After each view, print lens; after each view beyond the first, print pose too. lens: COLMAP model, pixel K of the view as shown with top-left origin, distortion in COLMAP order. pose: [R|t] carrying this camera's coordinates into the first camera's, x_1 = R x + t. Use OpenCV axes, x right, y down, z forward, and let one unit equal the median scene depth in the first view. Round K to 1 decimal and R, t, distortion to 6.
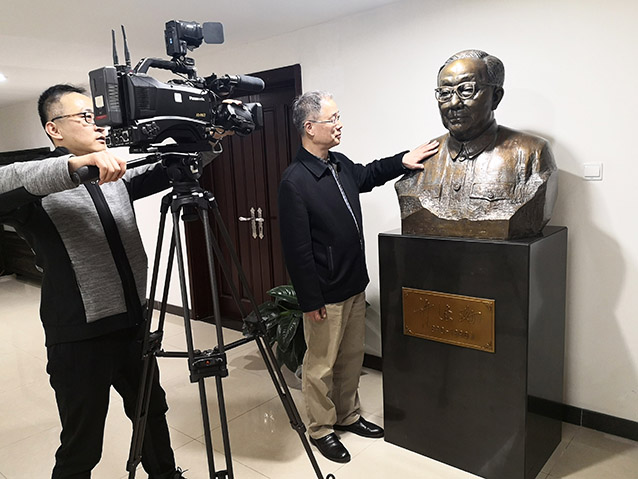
lens RADIAL K [[516.2, 0, 319.5], [0, 516.2, 236.1], [0, 0, 1]] dist [0.003735, -0.003139]
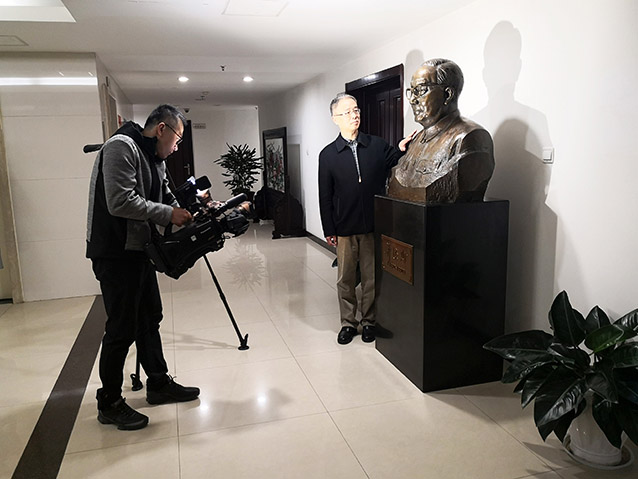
lens RADIAL K [[516.2, 0, 319.5], [0, 516.2, 236.1], [0, 0, 1]] dist [0.003735, -0.003139]
pose [[0.832247, 0.123748, -0.540418, 0.812491], [-0.102702, 0.992312, 0.069063, 0.029049], [0.544810, -0.001975, 0.838557, -0.263536]]
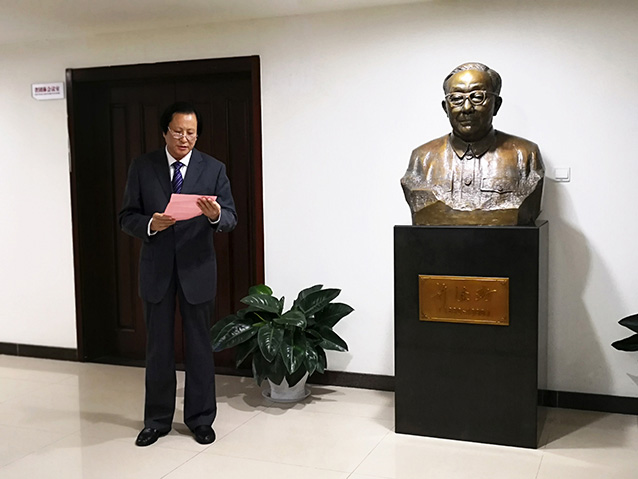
lens RADIAL K [[752.9, 0, 320.4], [0, 752.9, 241.0], [0, 0, 1]] dist [0.056155, -0.000795]
pose [[0.945254, 0.005130, 0.326296, -0.575842], [0.019538, 0.997193, -0.072280, 0.146747], [-0.325751, 0.074698, 0.942500, -0.435369]]
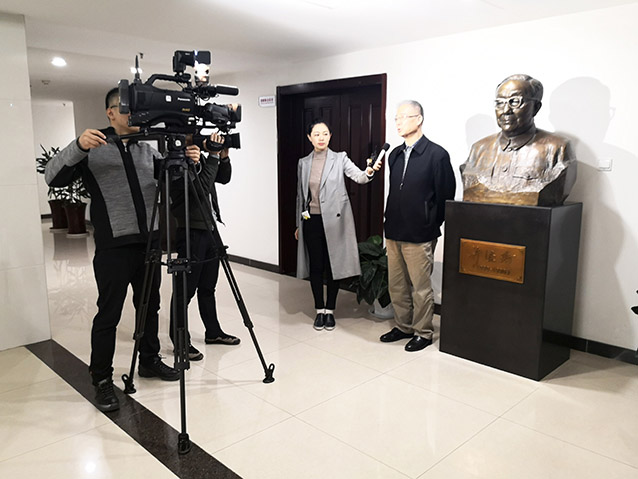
lens RADIAL K [[514.2, 0, 330.9], [0, 514.2, 235.4], [0, 0, 1]] dist [0.003154, 0.001000]
pose [[0.996322, 0.061374, -0.059800, -0.117789], [-0.060826, 0.998088, 0.010940, 0.103224], [0.060357, -0.007262, 0.998150, -0.460348]]
